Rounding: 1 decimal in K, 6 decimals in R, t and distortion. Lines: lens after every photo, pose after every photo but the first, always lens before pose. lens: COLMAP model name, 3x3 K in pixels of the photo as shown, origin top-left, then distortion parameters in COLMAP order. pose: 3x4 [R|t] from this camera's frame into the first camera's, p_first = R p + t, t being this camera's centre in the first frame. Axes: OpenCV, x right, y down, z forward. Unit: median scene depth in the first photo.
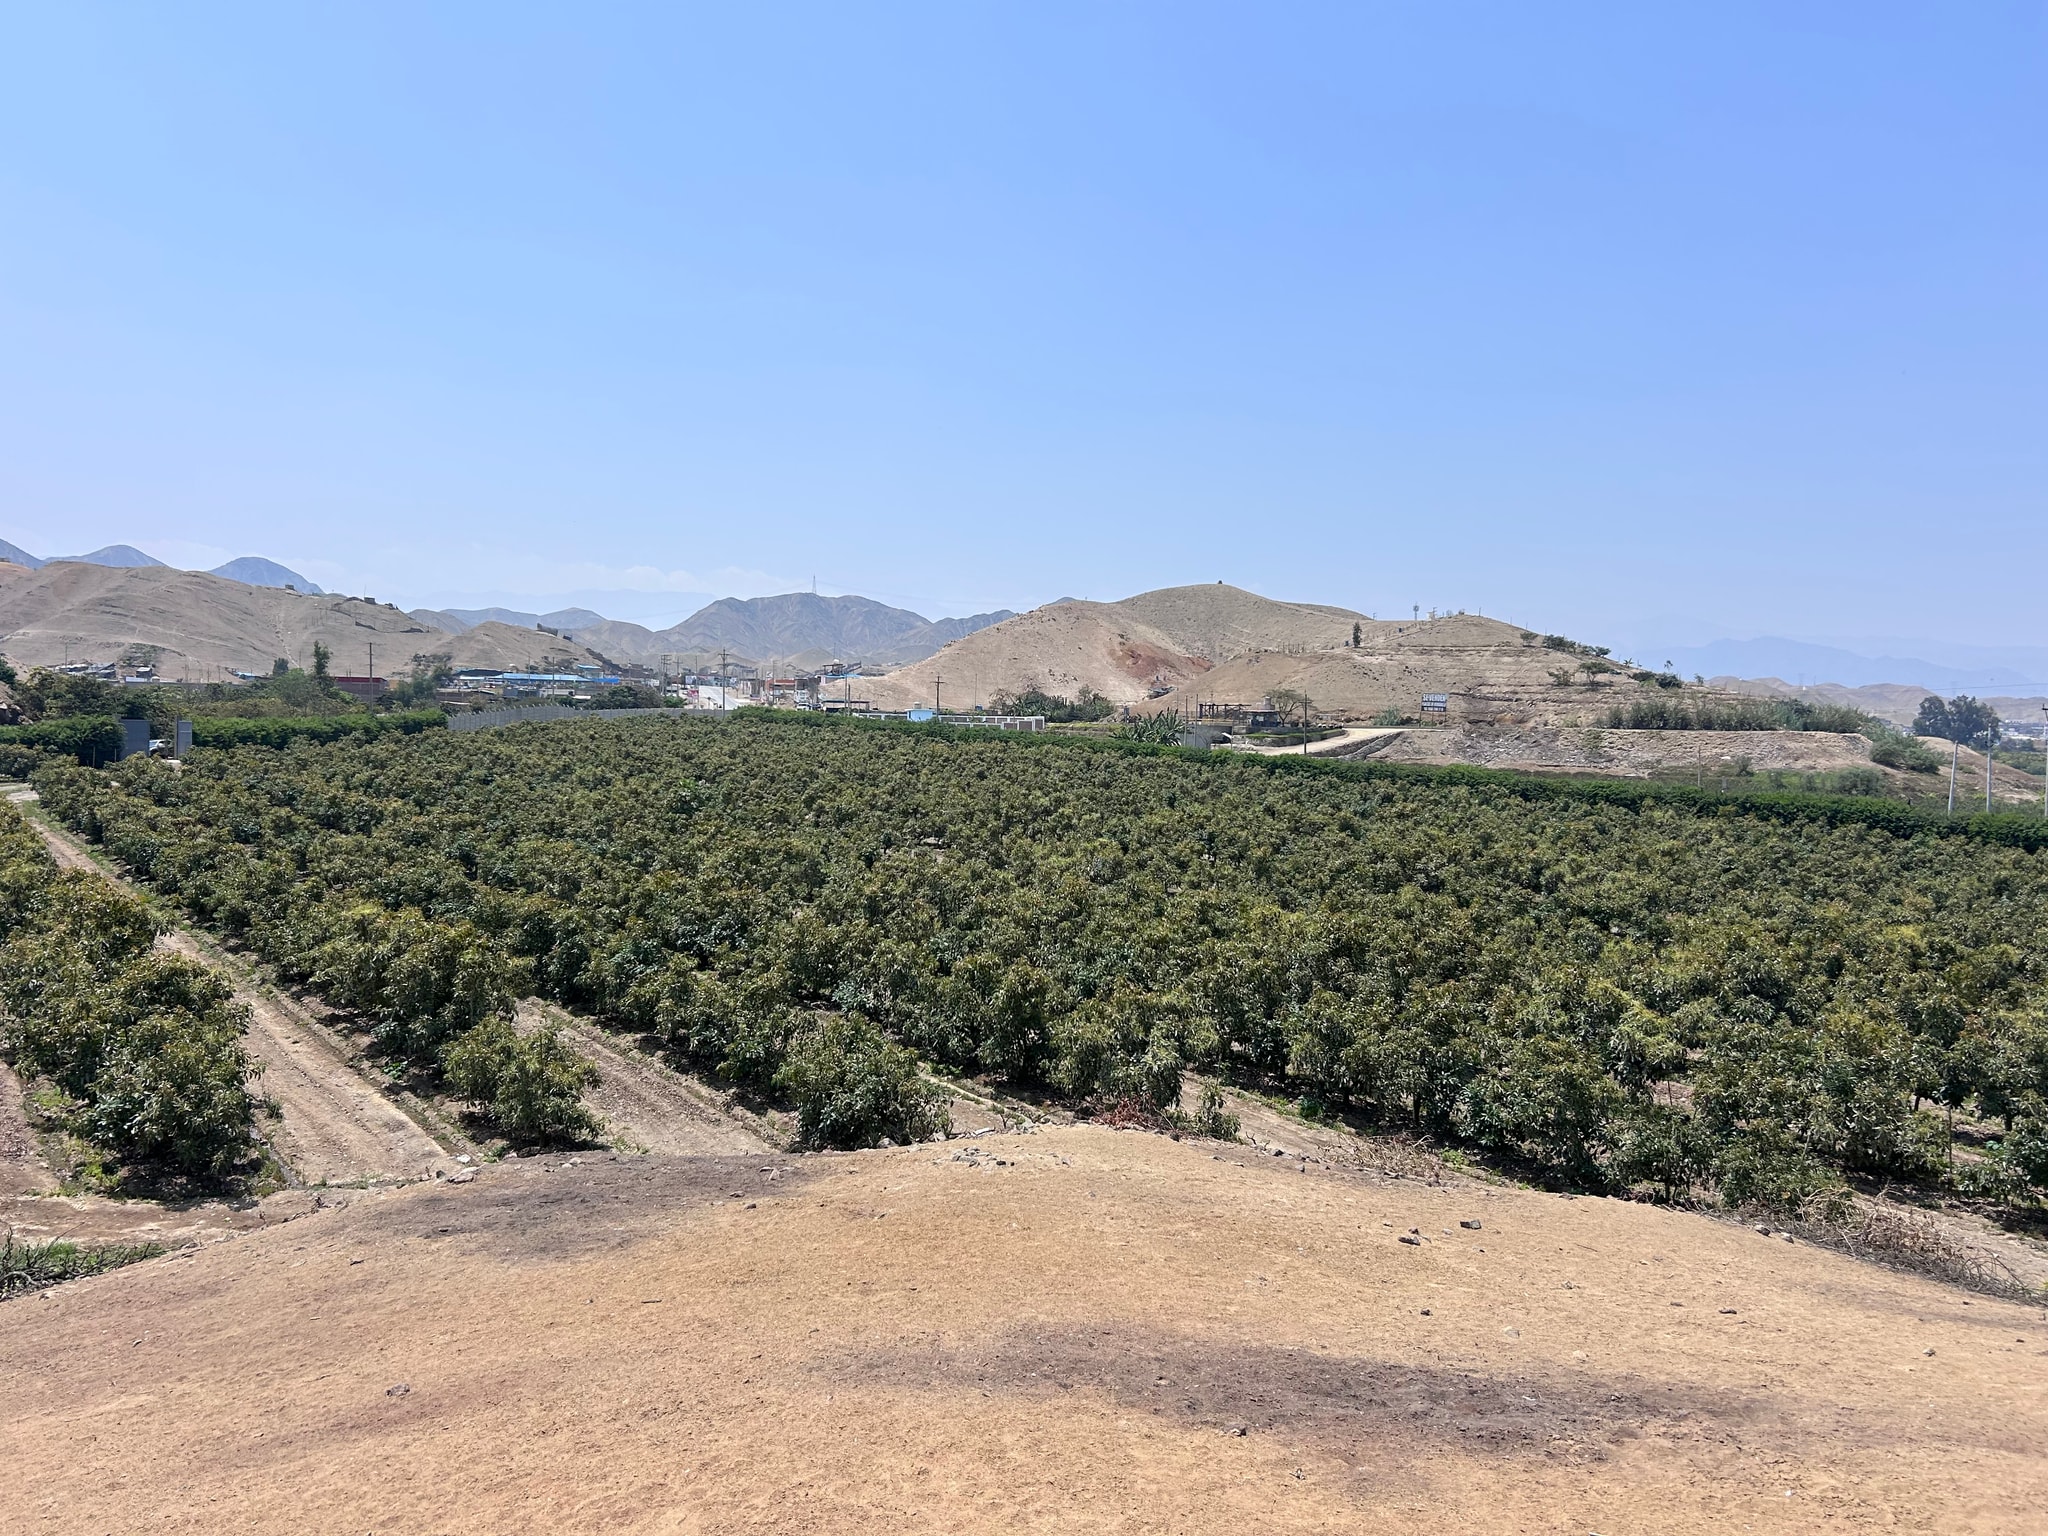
lens RADIAL K [[1540.0, 0, 1019.5], [0, 1540.0, 772.0], [0, 0, 1]] dist [0.065834, -0.082384]
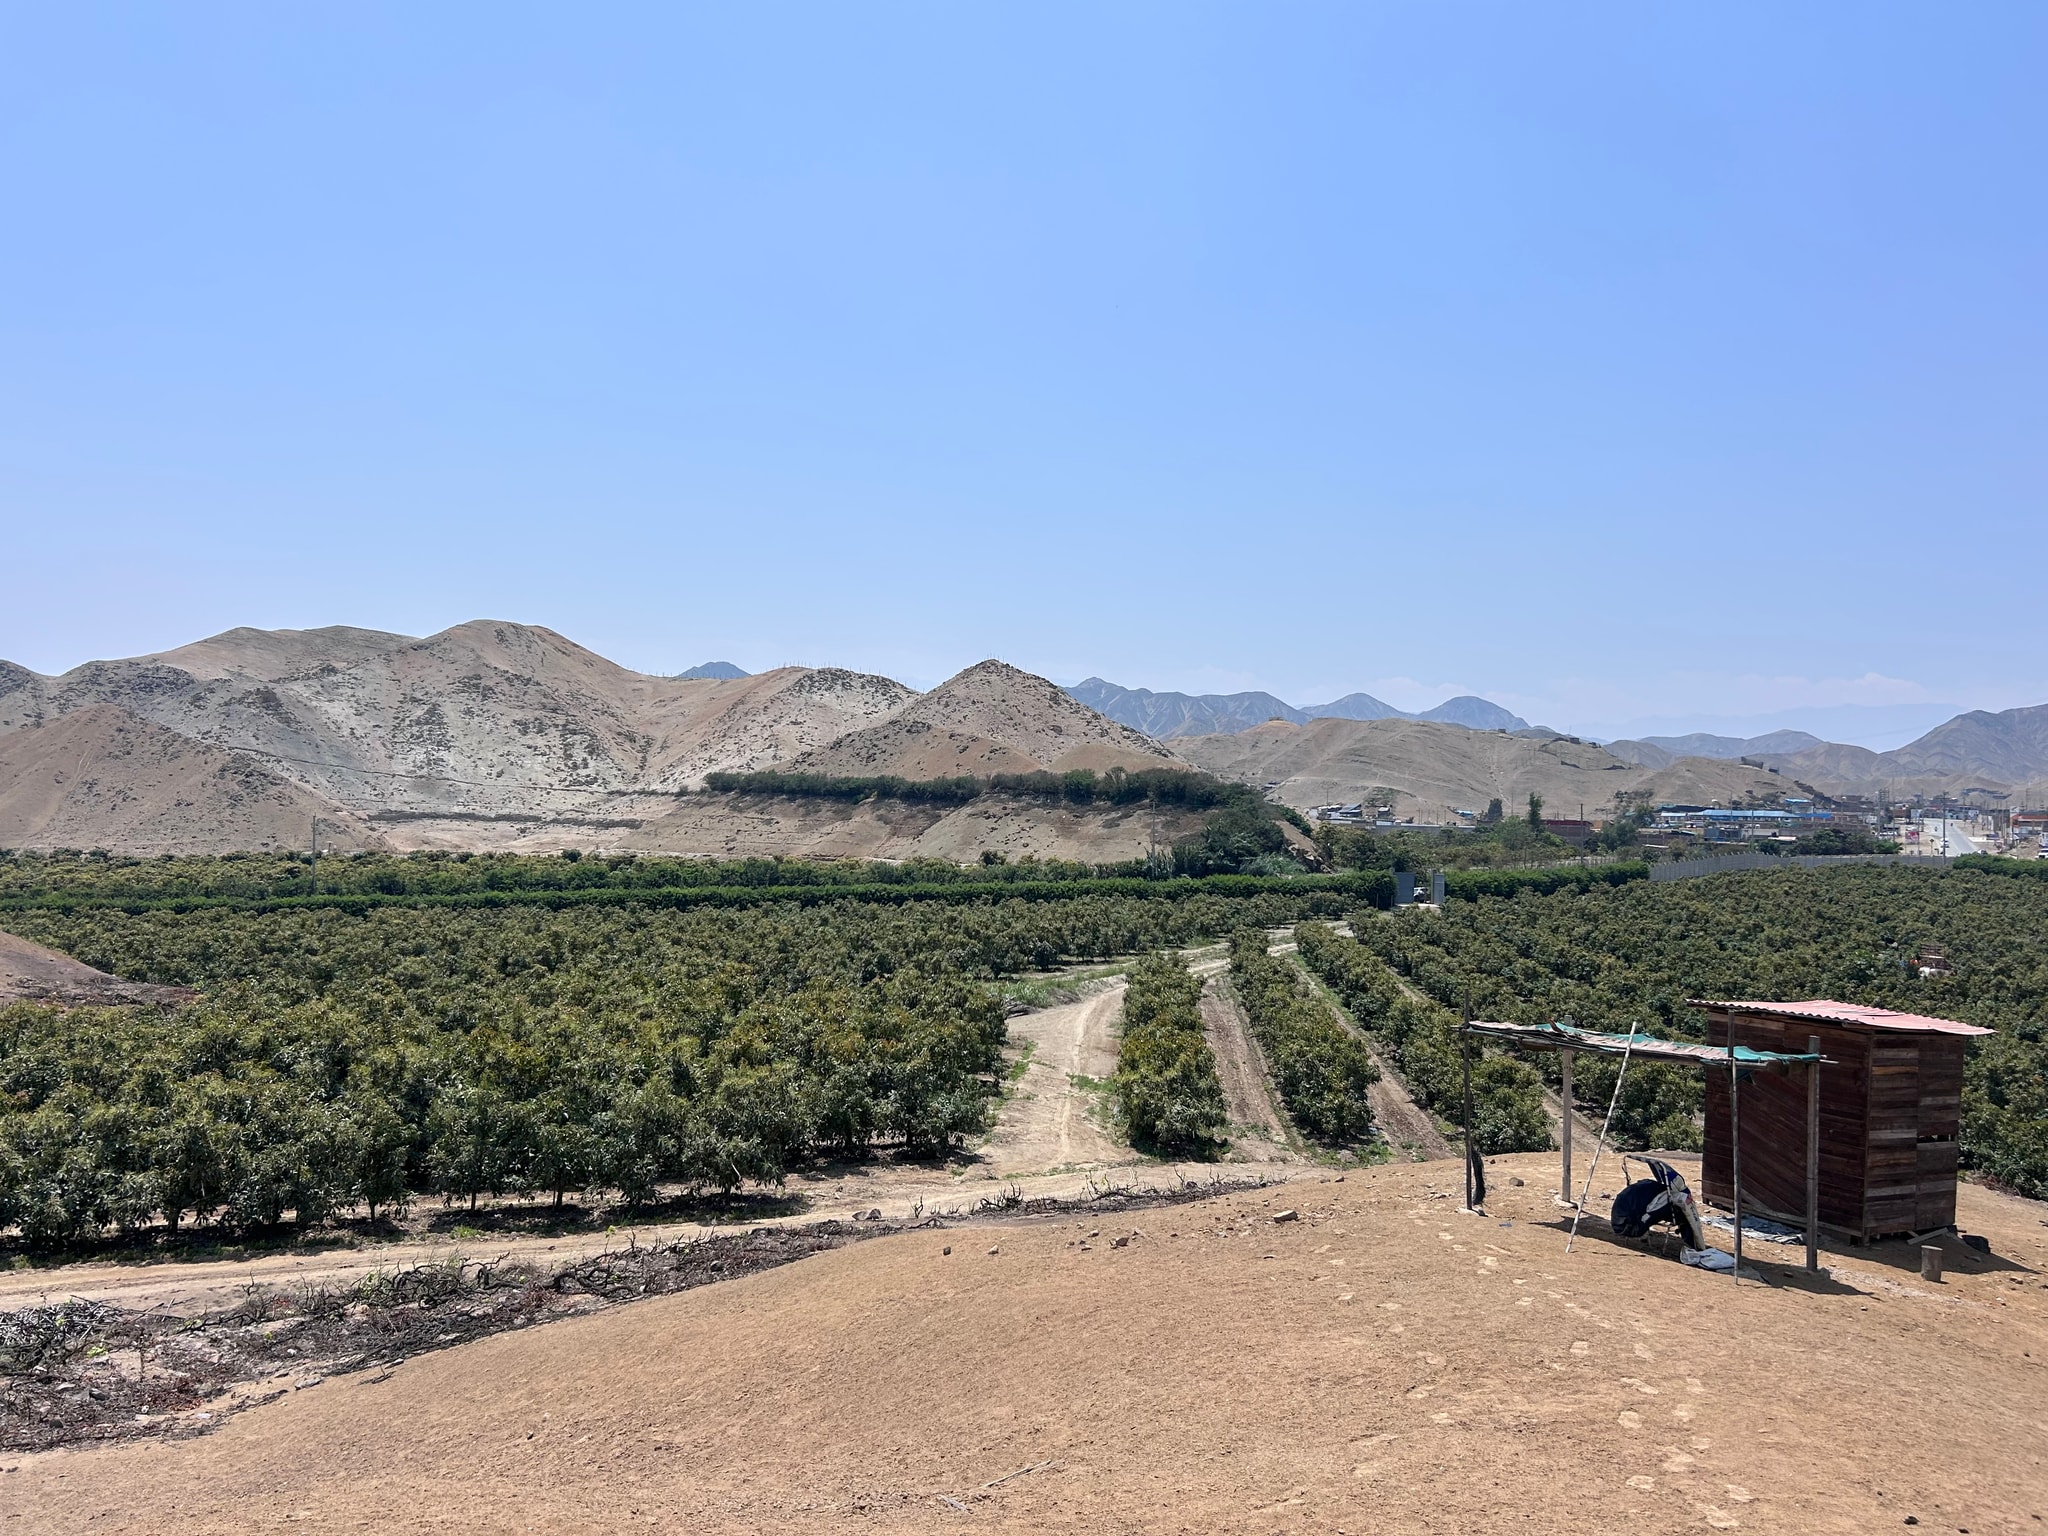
lens RADIAL K [[1540.0, 0, 1015.9], [0, 1540.0, 771.2], [0, 0, 1]] dist [0.065834, -0.082384]
pose [[0.739263, -0.026299, -0.672903, 0.120854], [-0.029346, 0.997030, -0.071206, -0.032151], [0.672777, 0.072387, 0.736296, -0.332403]]
